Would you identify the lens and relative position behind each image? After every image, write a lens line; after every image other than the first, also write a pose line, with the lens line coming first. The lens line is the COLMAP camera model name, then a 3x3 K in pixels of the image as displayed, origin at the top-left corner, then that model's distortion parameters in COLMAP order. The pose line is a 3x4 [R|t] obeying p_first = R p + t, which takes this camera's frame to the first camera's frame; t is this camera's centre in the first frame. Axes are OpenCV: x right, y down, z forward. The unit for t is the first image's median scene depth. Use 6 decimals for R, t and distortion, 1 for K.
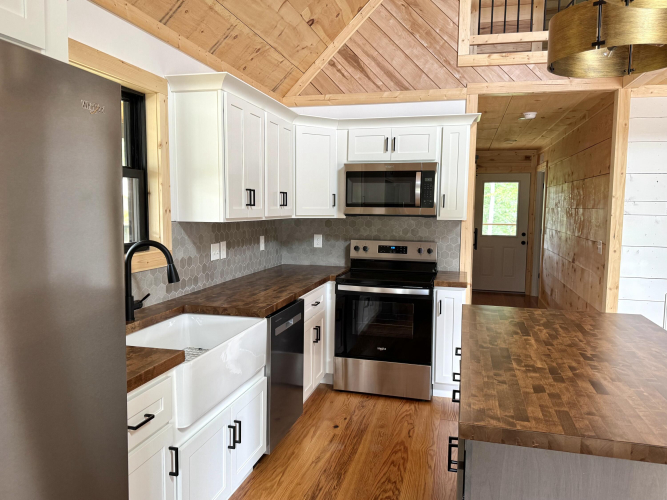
lens RADIAL K [[517.5, 0, 334.4], [0, 517.5, 253.8], [0, 0, 1]] dist [0.167936, -0.281314]
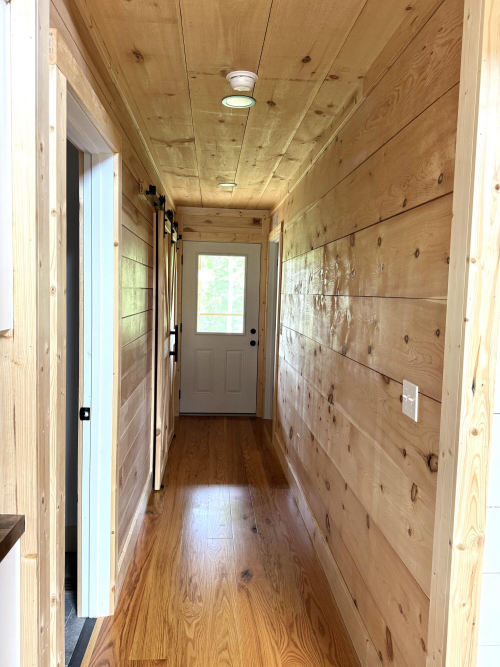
lens RADIAL K [[517.5, 0, 250.0], [0, 517.5, 333.5], [0, 0, 1]] dist [0.167936, -0.281314]
pose [[0.950173, -0.007554, 0.311631, 0.176634], [0.009593, 0.999941, -0.005008, -0.037818], [-0.311575, 0.007748, 0.950190, 0.434557]]
